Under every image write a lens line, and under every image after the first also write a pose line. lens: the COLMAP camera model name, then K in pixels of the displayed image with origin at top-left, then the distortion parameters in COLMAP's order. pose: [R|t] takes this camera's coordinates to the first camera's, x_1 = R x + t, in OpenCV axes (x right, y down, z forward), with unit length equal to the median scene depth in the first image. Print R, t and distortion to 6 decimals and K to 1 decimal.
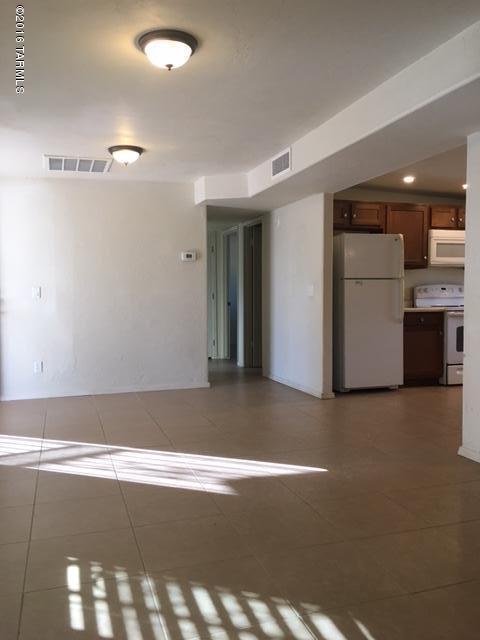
lens RADIAL K [[547.8, 0, 236.7], [0, 547.8, 320.4], [0, 0, 1]] dist [0.064156, -0.063597]
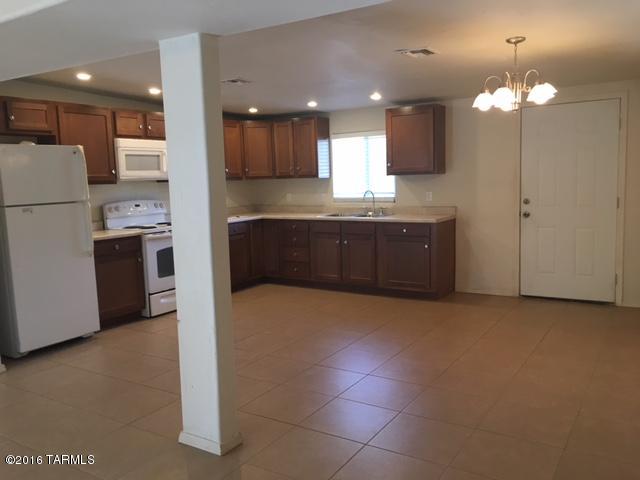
lens RADIAL K [[547.8, 0, 323.0], [0, 547.8, 240.2], [0, 0, 1]] dist [0.064156, -0.063597]
pose [[0.769101, -0.093706, 0.632221, 0.045387], [0.056822, 0.995302, 0.078396, -0.058462], [-0.636597, -0.024371, 0.770812, 0.145522]]
